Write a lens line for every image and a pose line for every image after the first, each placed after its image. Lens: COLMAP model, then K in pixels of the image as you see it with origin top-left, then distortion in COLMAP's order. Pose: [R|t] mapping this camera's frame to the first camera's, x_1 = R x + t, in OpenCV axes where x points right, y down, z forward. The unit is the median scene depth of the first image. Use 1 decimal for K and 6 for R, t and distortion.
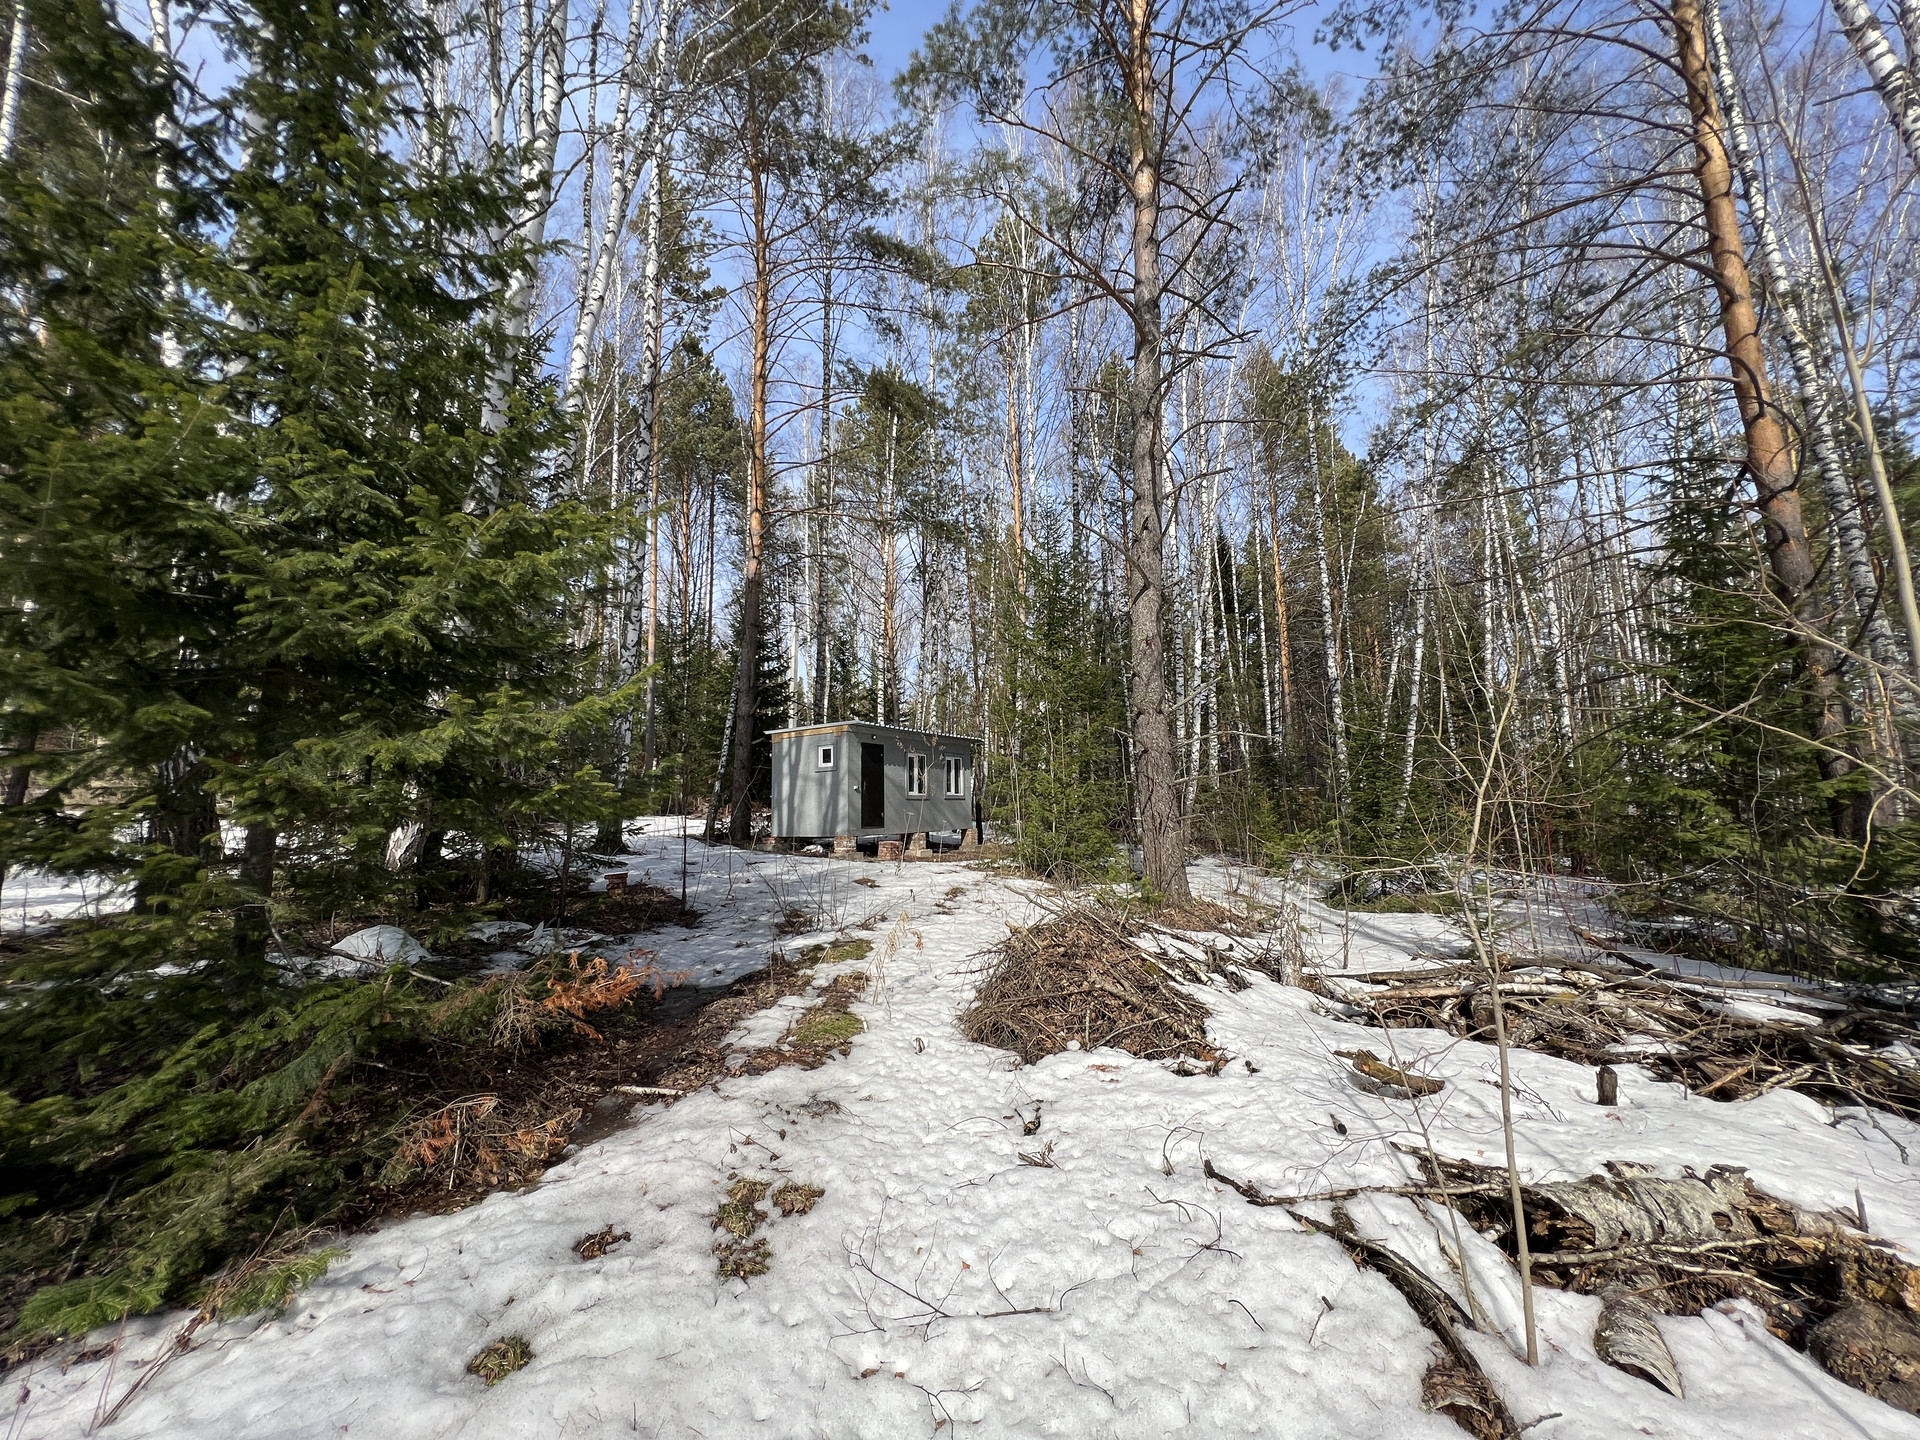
lens RADIAL K [[773.3, 0, 959.9], [0, 773.3, 714.1], [0, 0, 1]] dist [0.001006, 0.000039]
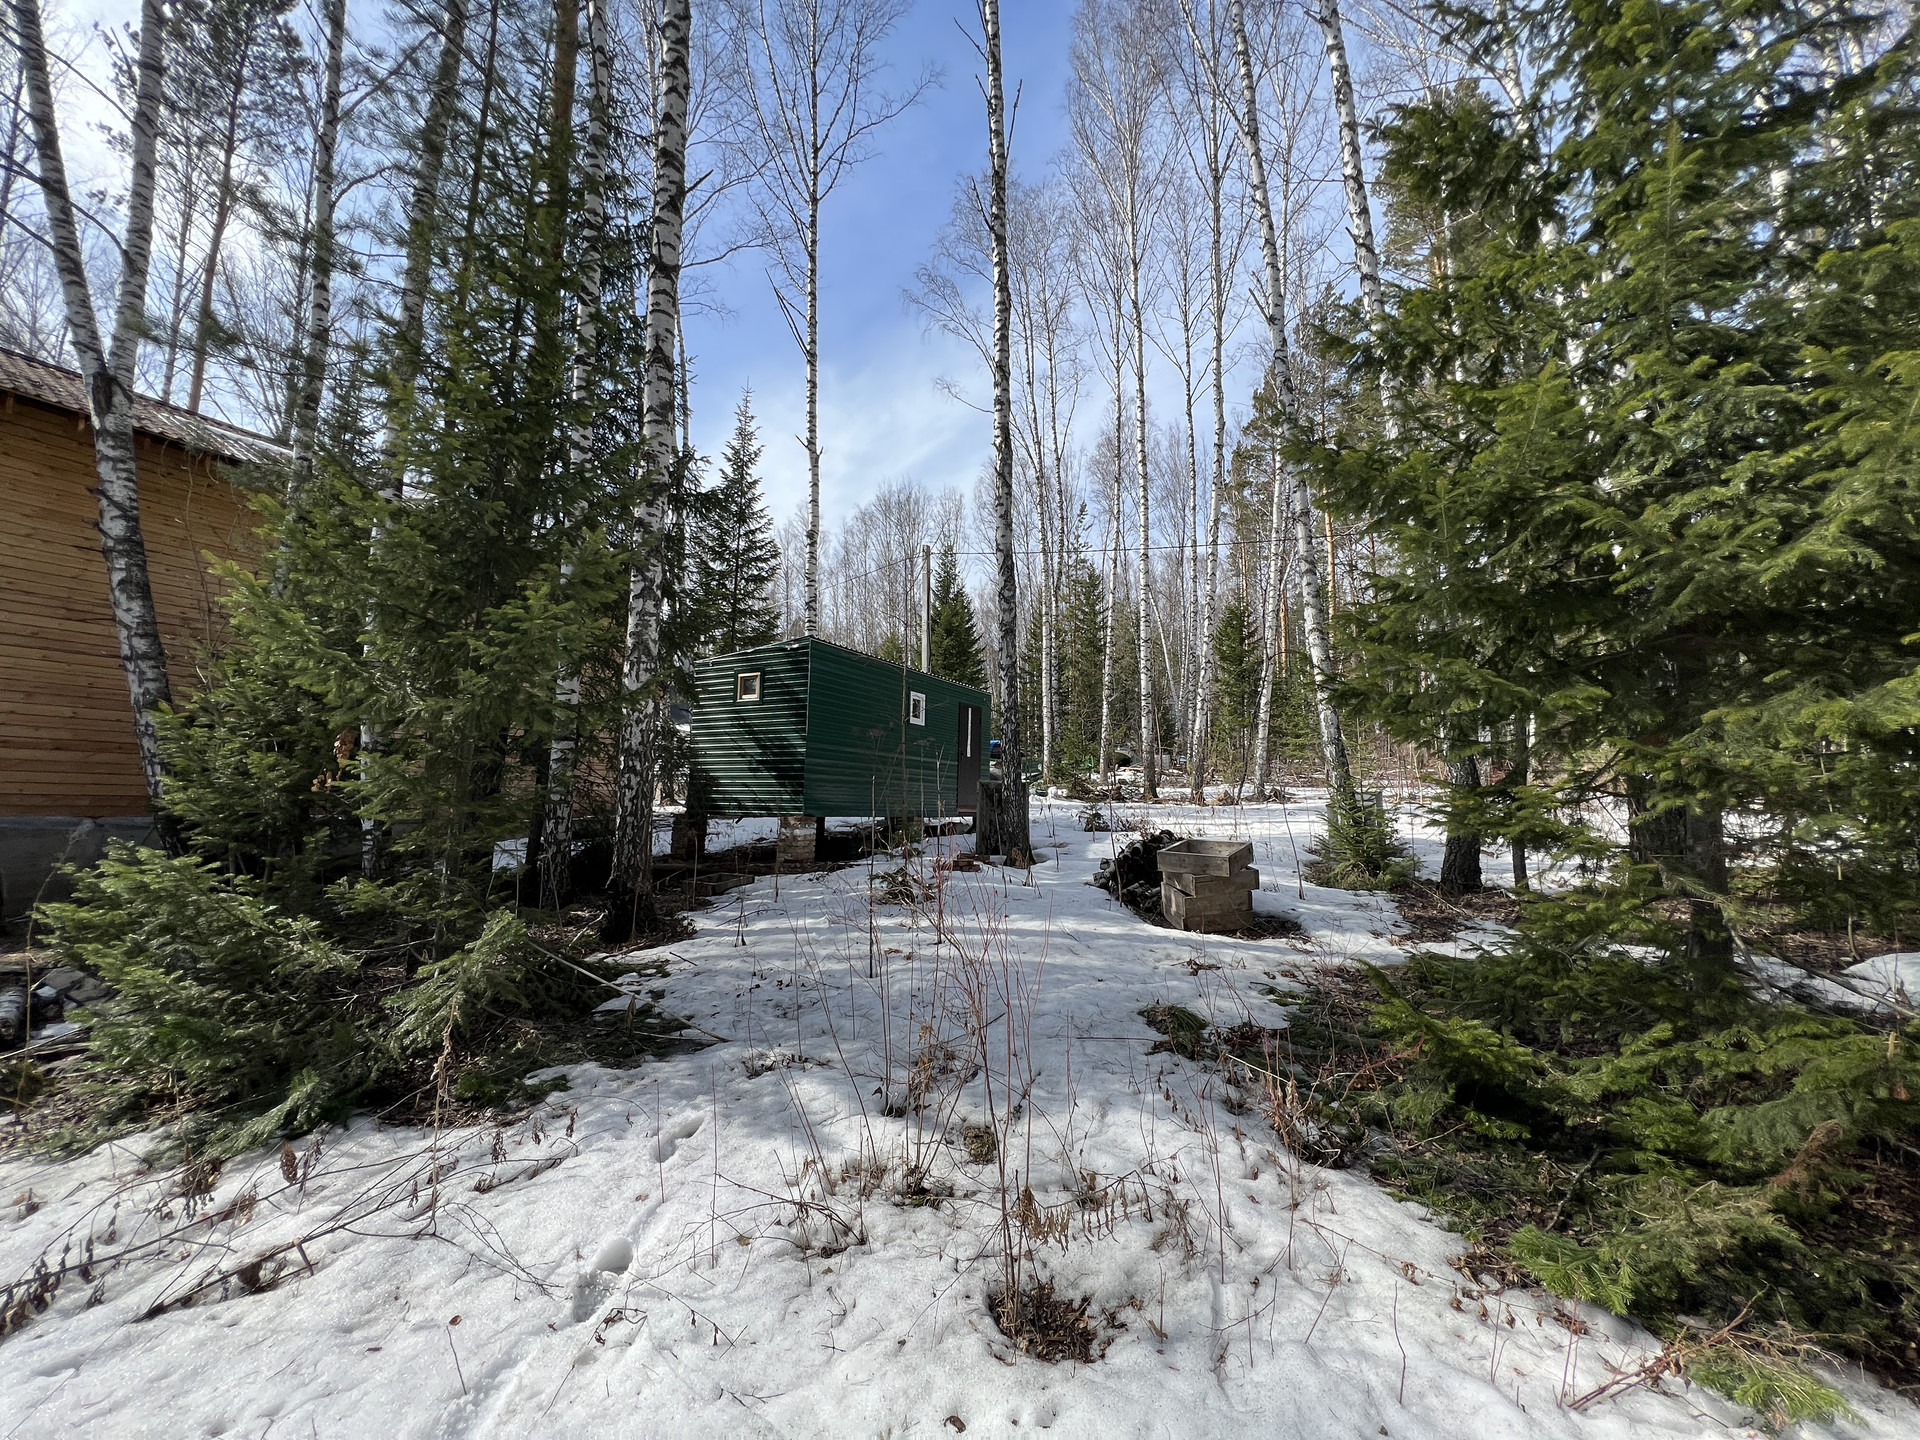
lens RADIAL K [[773.3, 0, 956.7], [0, 773.3, 714.9], [0, 0, 1]] dist [0.001006, 0.000039]
pose [[0.024714, -0.085185, -0.996059, -0.047457], [0.108606, 0.990694, -0.082032, 0.025259], [0.993778, -0.106150, 0.033735, 0.227050]]
